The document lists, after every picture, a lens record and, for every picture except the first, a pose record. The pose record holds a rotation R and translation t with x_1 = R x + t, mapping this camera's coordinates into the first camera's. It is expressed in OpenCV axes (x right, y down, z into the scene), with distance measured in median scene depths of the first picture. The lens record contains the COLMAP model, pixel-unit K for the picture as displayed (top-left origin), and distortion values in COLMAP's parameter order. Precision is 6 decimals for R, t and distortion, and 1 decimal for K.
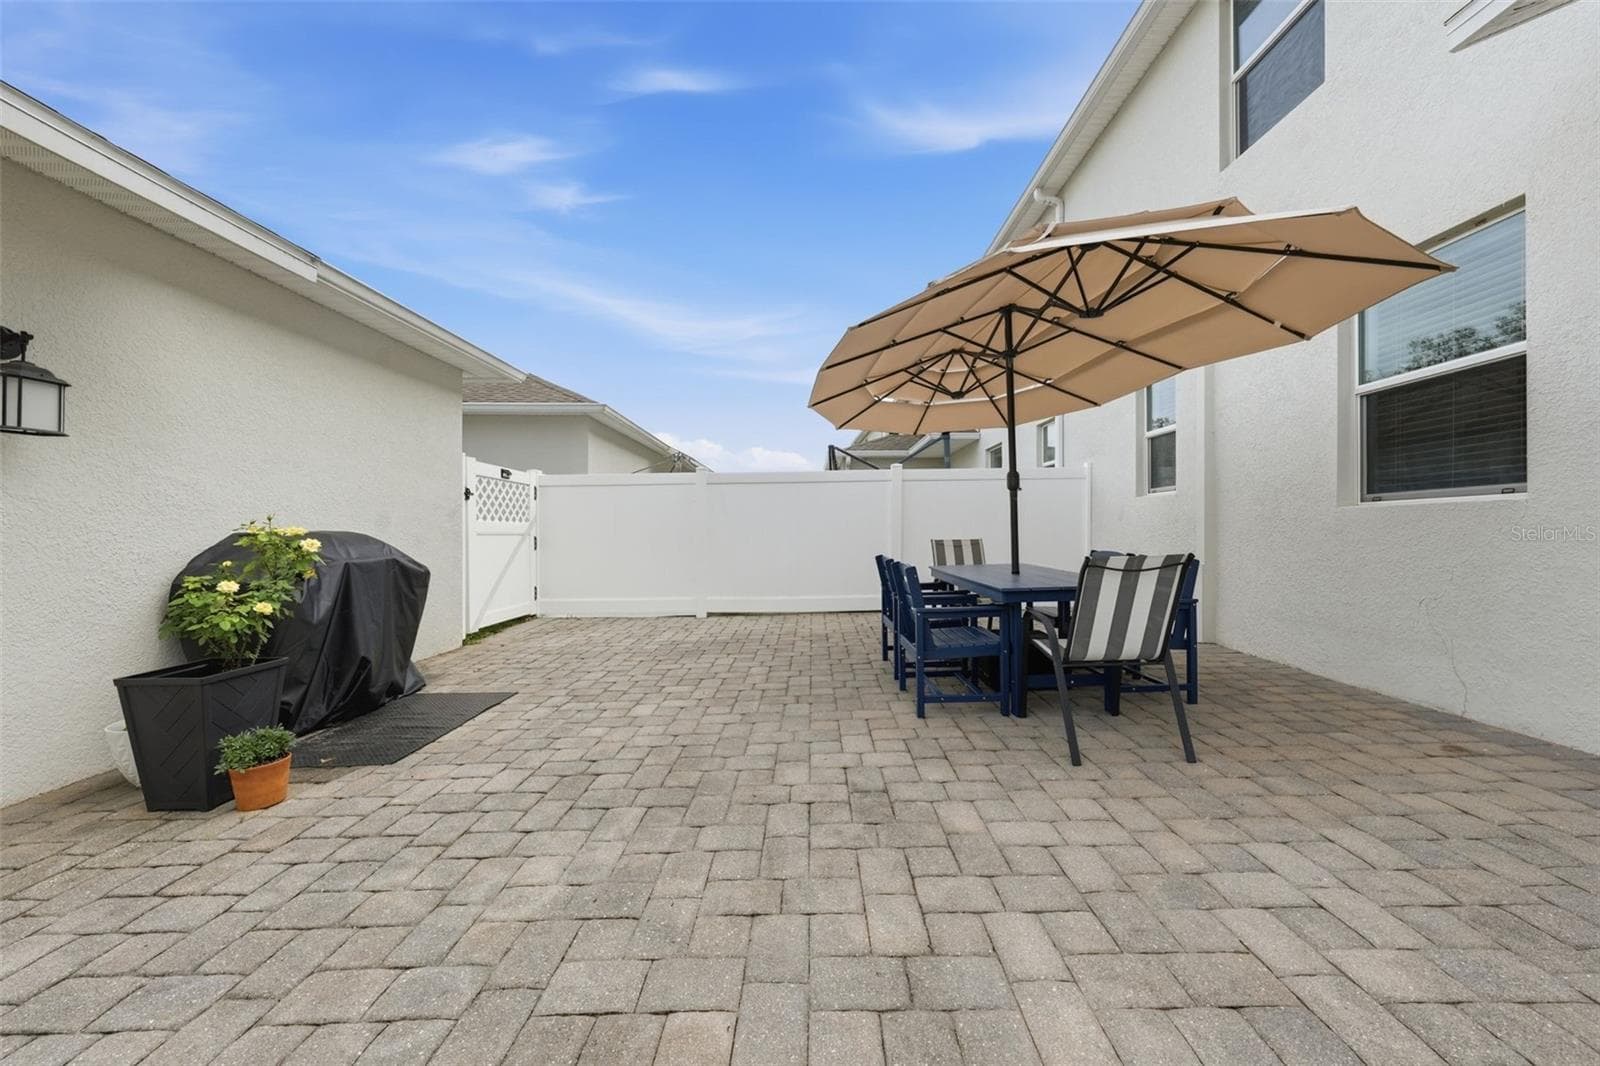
lens RADIAL K [[562.4, 0, 809.1], [0, 562.4, 533.0], [0, 0, 1]] dist [-0.002546, 0.000827]
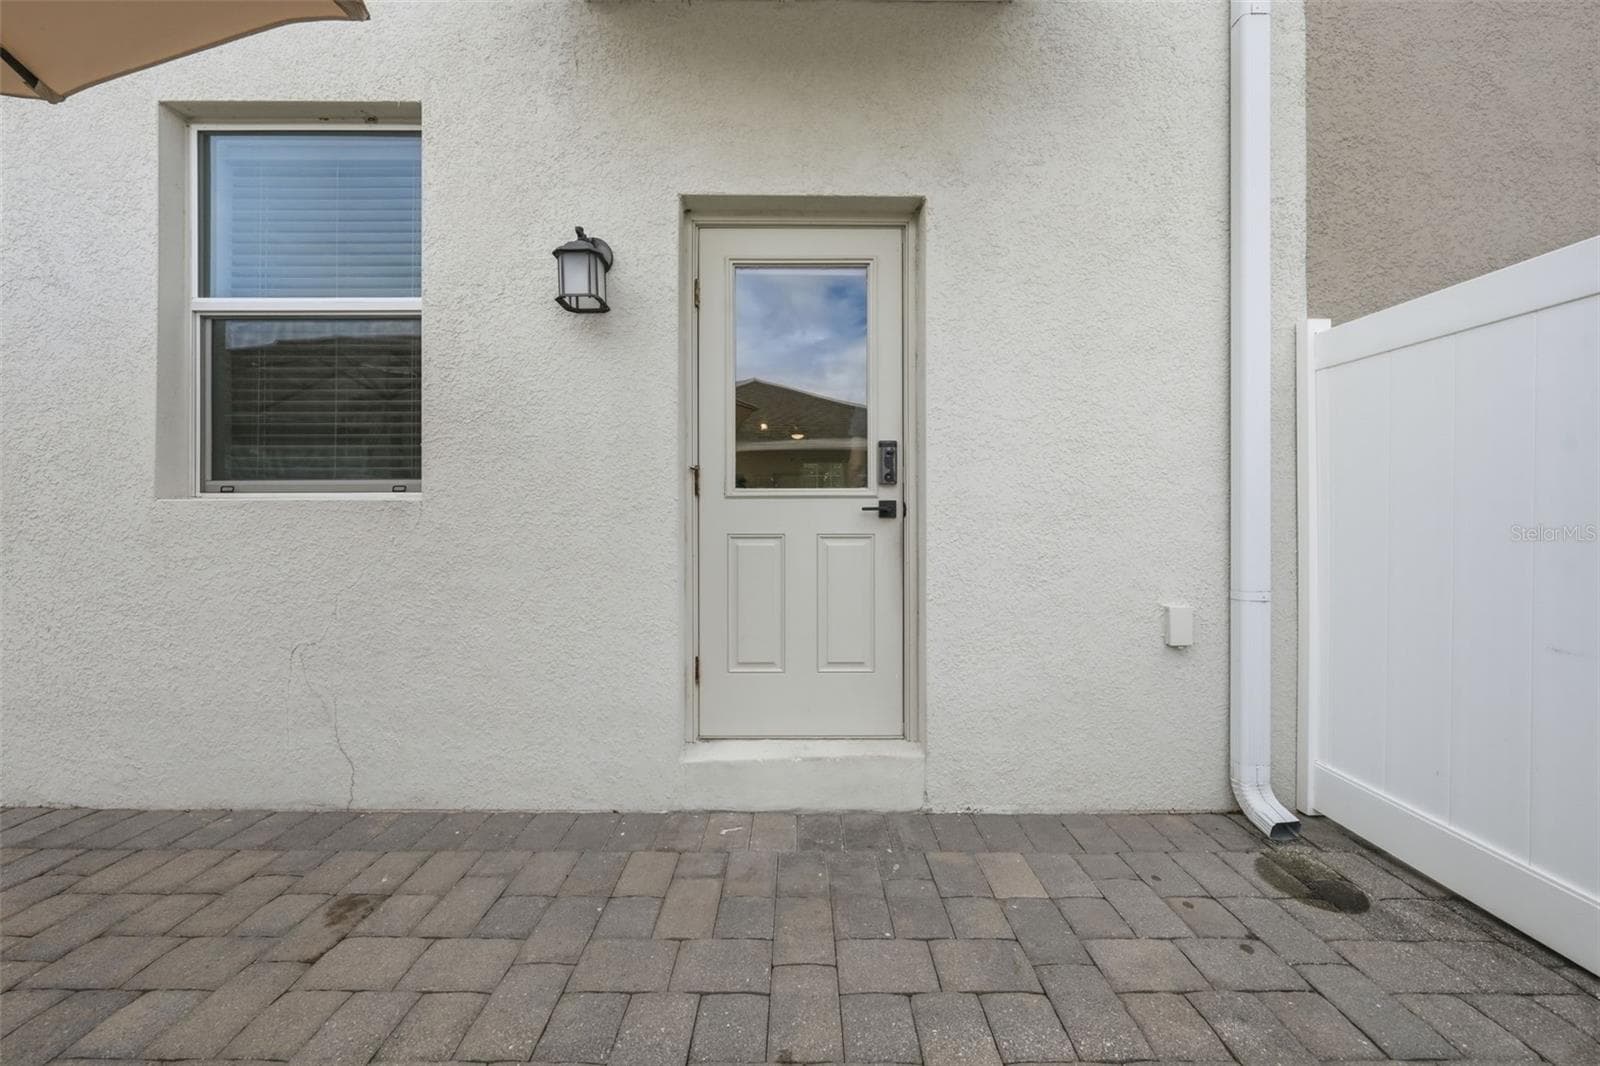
lens RADIAL K [[543.8, 0, 806.5], [0, 543.8, 525.5], [0, 0, 1]] dist [-0.001312, 0.000215]
pose [[-0.013694, 0.003664, 0.999900, 0.521404], [0.000355, 0.999993, -0.003659, -0.023467], [-0.999906, 0.000305, -0.013695, 0.477840]]
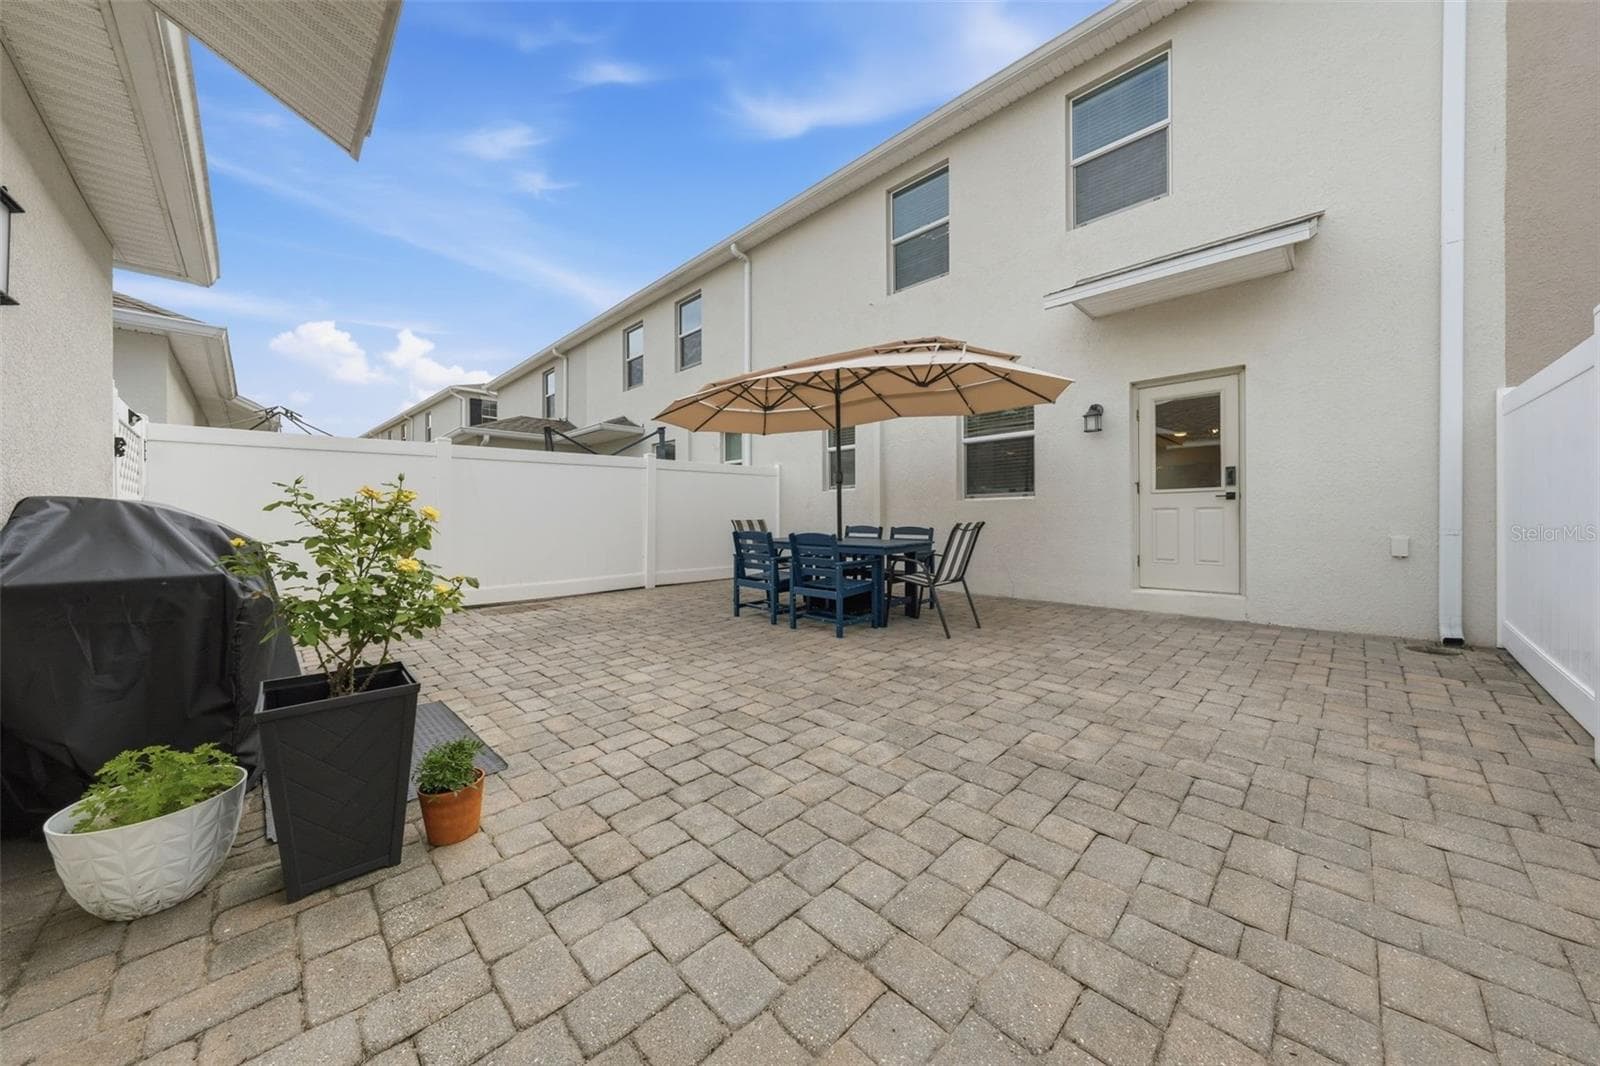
lens RADIAL K [[543.8, 0, 808.1], [0, 543.8, 519.9], [0, 0, 1]] dist [-0.001312, 0.000215]
pose [[0.703397, 0.000585, 0.710797, -0.984786], [0.003575, 0.999984, -0.004362, 0.033578], [-0.710788, 0.005609, 0.703384, 0.079386]]
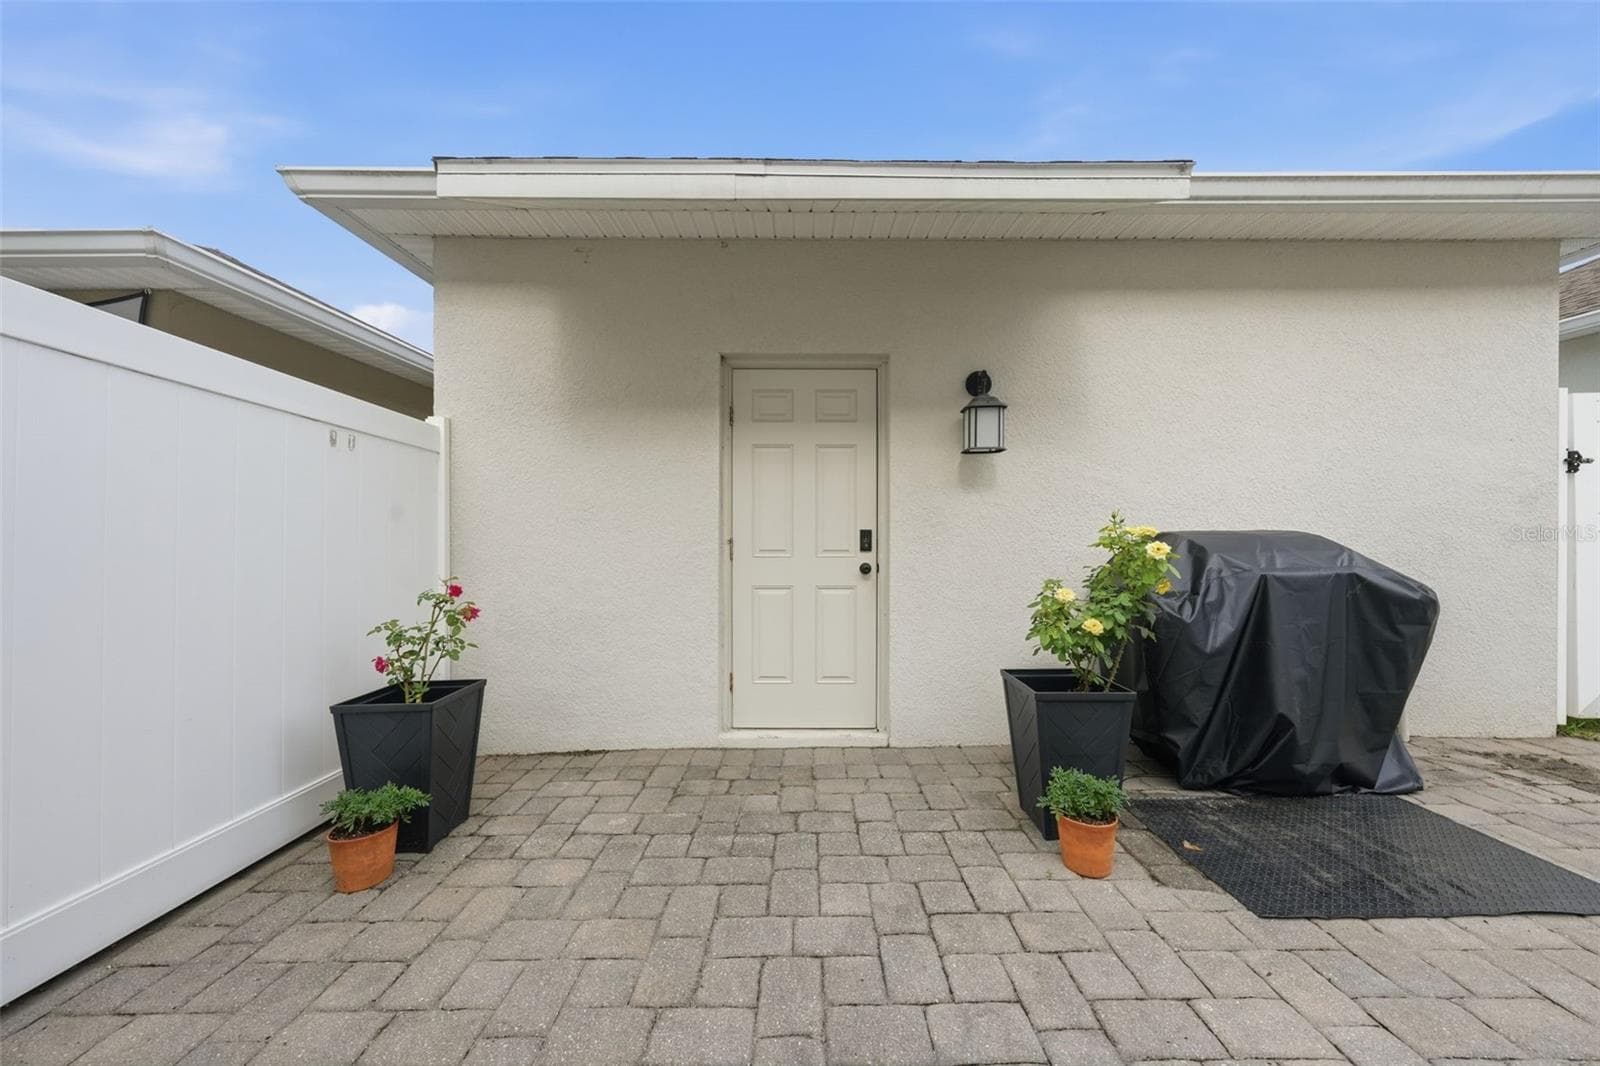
lens RADIAL K [[543.8, 0, 806.5], [0, 543.8, 533.6], [0, 0, 1]] dist [-0.001312, 0.000215]
pose [[0.002562, 0.004757, -0.999985, -0.159572], [-0.000336, 0.999989, 0.004756, -0.003084], [0.999997, 0.000324, 0.002564, 0.497811]]
